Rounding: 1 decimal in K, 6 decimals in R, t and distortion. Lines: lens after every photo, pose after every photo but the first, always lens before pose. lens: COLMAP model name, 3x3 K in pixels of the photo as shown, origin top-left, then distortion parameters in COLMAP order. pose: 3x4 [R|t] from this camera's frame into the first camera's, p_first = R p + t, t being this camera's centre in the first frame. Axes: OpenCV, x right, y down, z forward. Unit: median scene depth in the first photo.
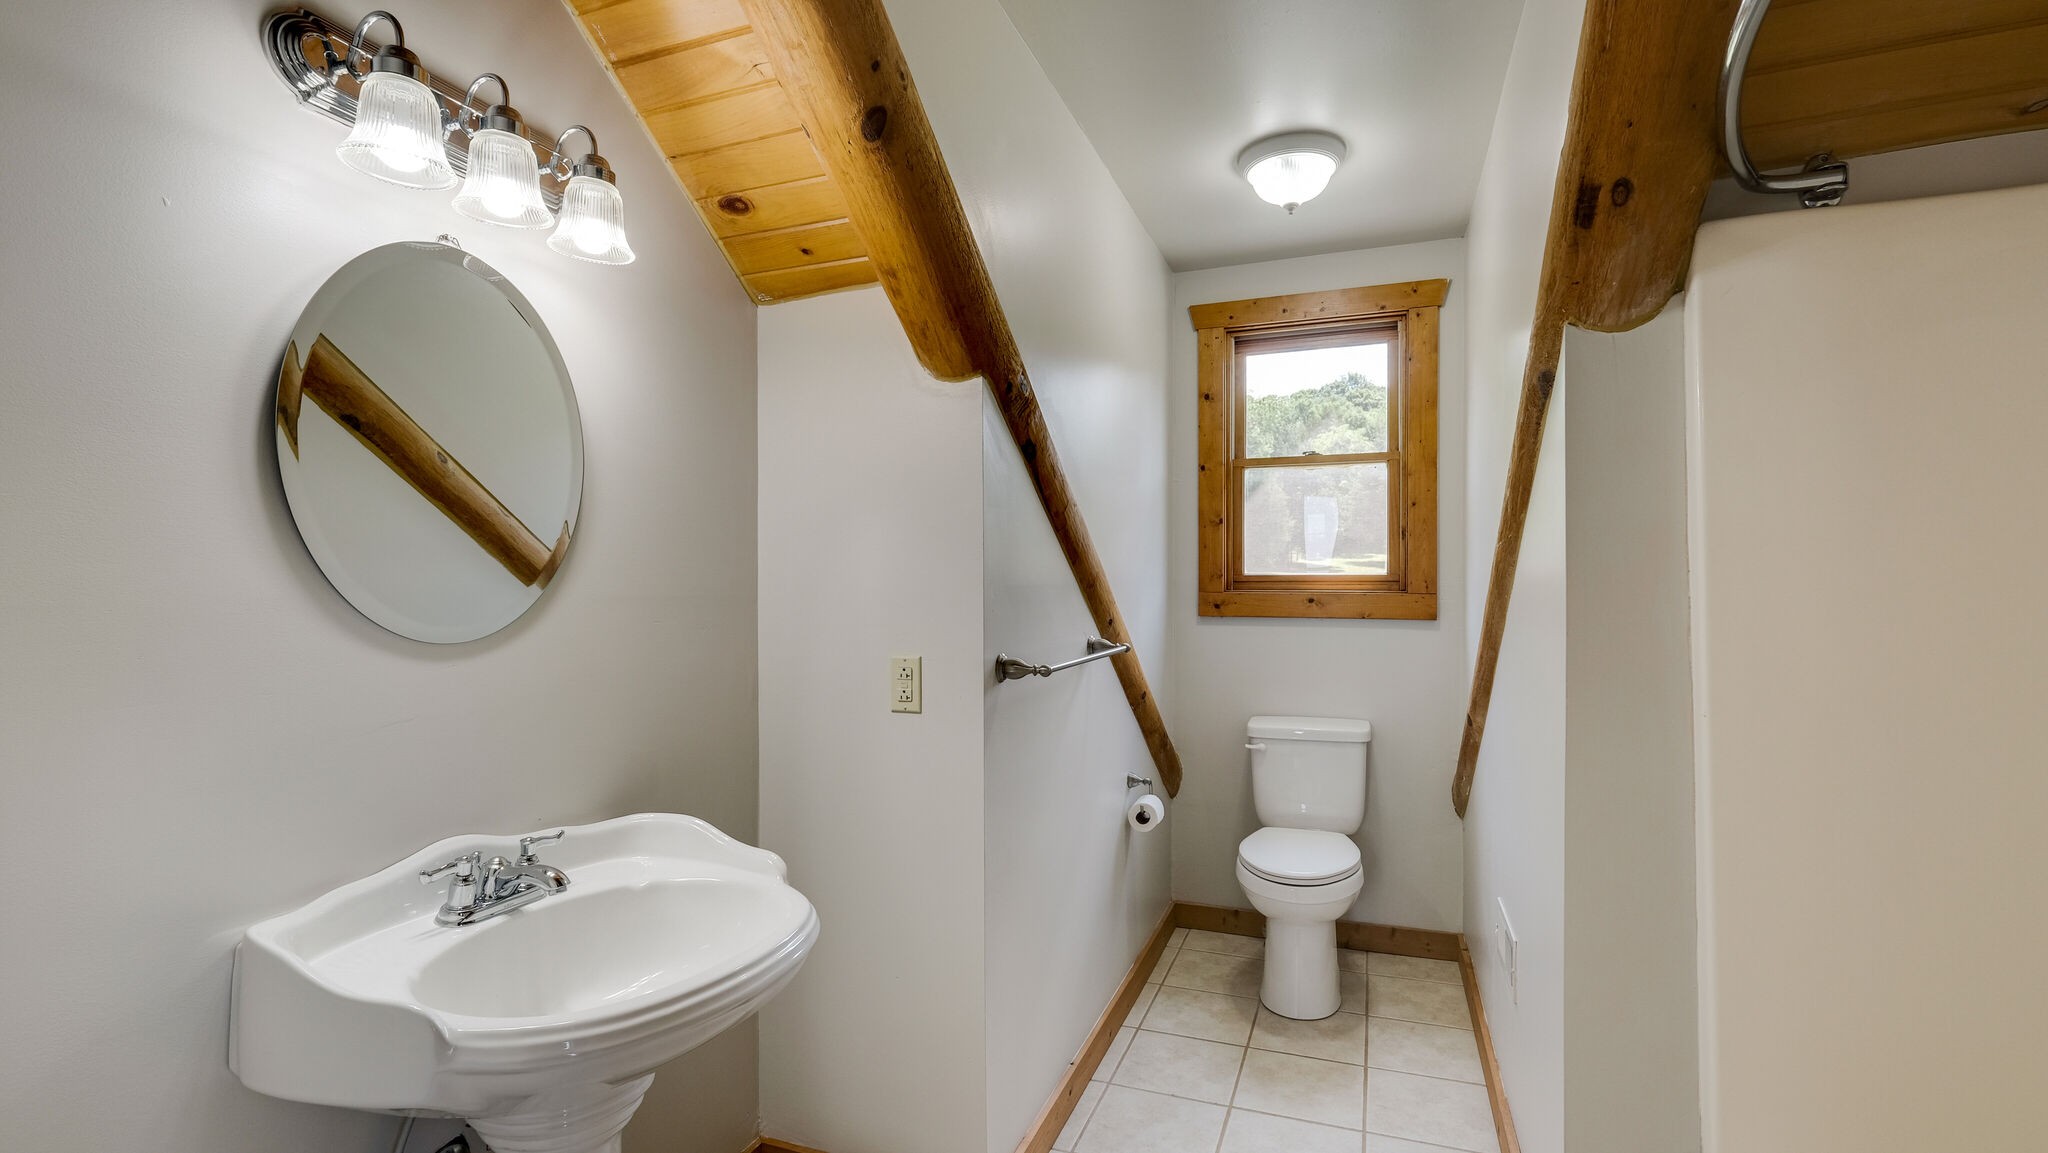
lens RADIAL K [[955.9, 0, 1019.1], [0, 955.9, 580.0], [0, 0, 1]] dist [-0.000610, 0.000165]
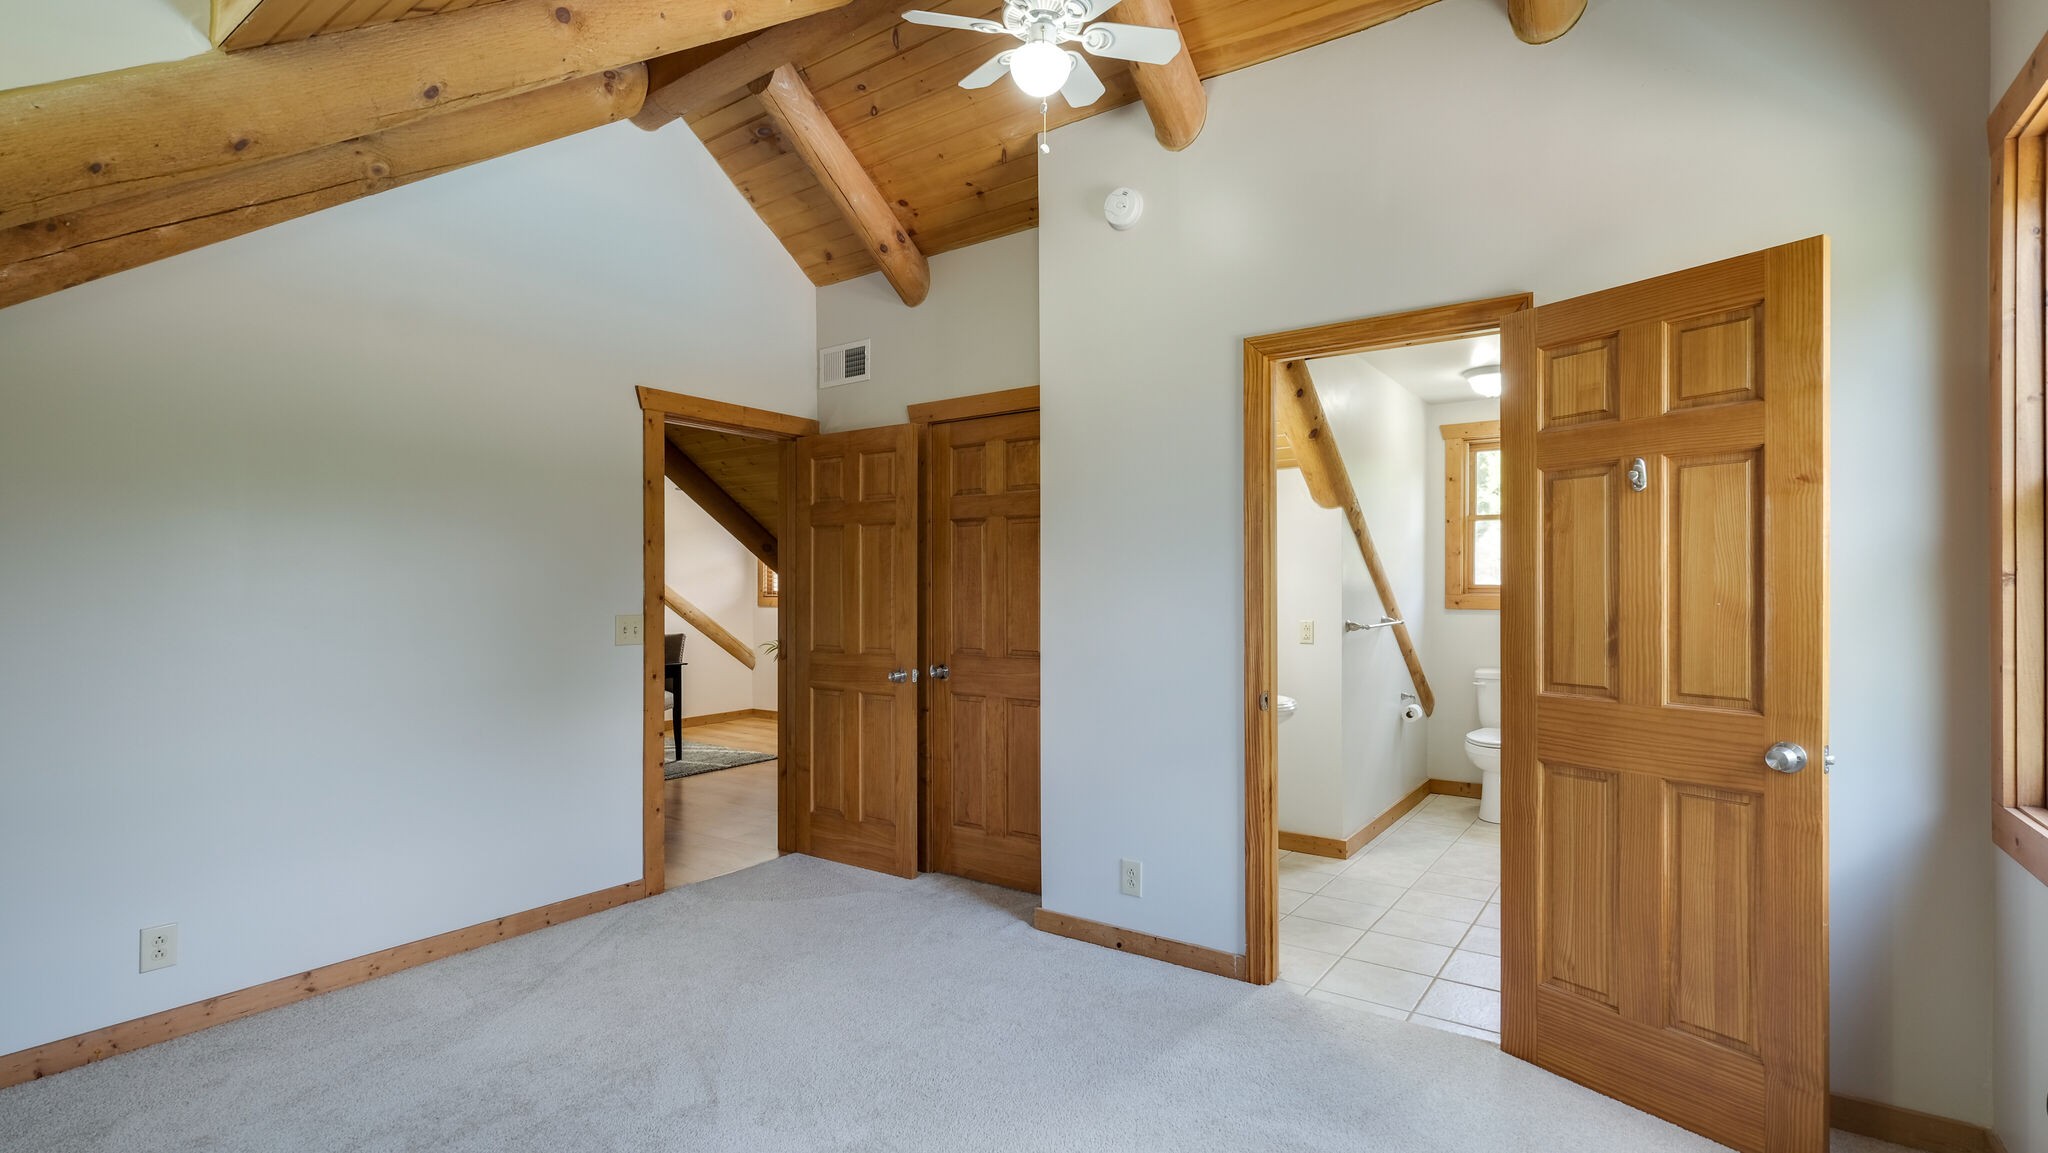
lens RADIAL K [[955.9, 0, 1024.5], [0, 955.9, 581.8], [0, 0, 1]] dist [-0.000610, 0.000165]
pose [[0.968345, 0.003008, -0.249599, -0.134932], [-0.002058, 0.999990, 0.004066, -0.018310], [0.249609, -0.003424, 0.968341, -1.001311]]
